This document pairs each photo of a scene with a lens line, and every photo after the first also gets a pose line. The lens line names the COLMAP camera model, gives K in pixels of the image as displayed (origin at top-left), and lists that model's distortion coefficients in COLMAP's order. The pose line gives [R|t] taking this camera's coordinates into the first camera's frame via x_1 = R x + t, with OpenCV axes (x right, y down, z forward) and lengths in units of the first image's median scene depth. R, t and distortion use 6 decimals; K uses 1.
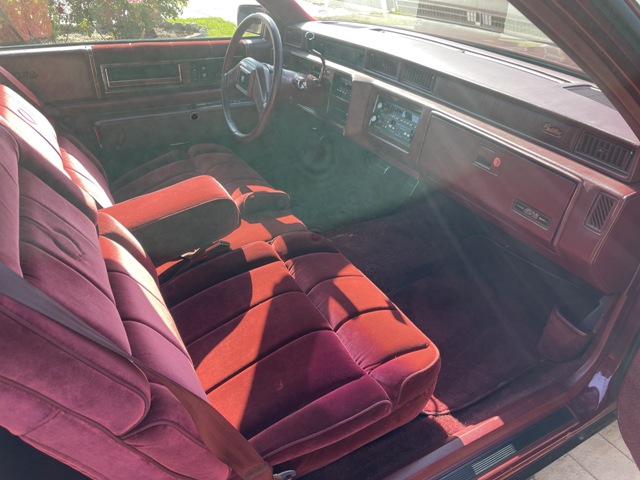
lens RADIAL K [[488.4, 0, 320.0], [0, 488.4, 240.0], [0, 0, 1]] dist [0.082385, -0.127044]
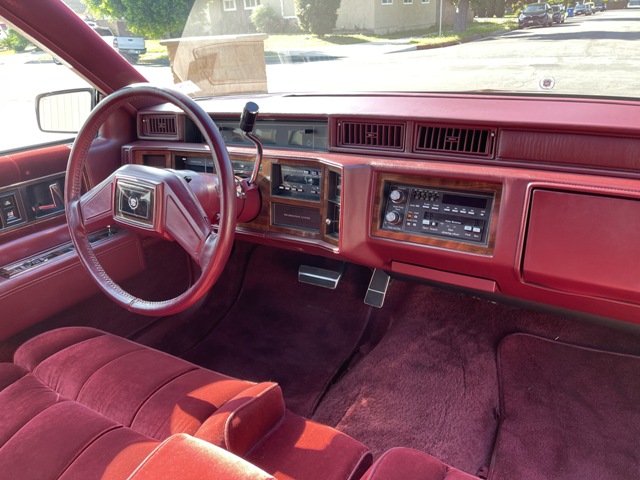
lens RADIAL K [[488.4, 0, 320.0], [0, 488.4, 240.0], [0, 0, 1]] dist [0.082385, -0.127044]
pose [[0.870472, -0.230140, 0.435103, -0.259370], [0.313244, 0.940867, -0.129024, -0.184184], [-0.379681, 0.248605, 0.891088, 0.540403]]
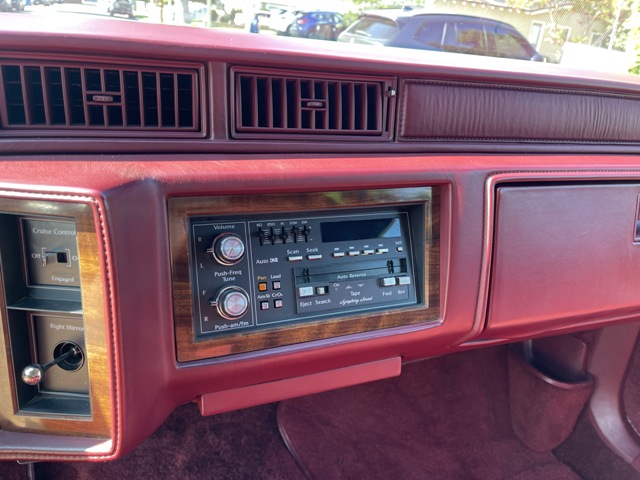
lens RADIAL K [[488.4, 0, 320.0], [0, 488.4, 240.0], [0, 0, 1]] dist [0.082385, -0.127044]
pose [[0.124880, -0.372963, 0.919404, -0.102797], [0.479819, 0.833793, 0.273061, -0.347381], [-0.868435, 0.407048, 0.283079, 0.959541]]
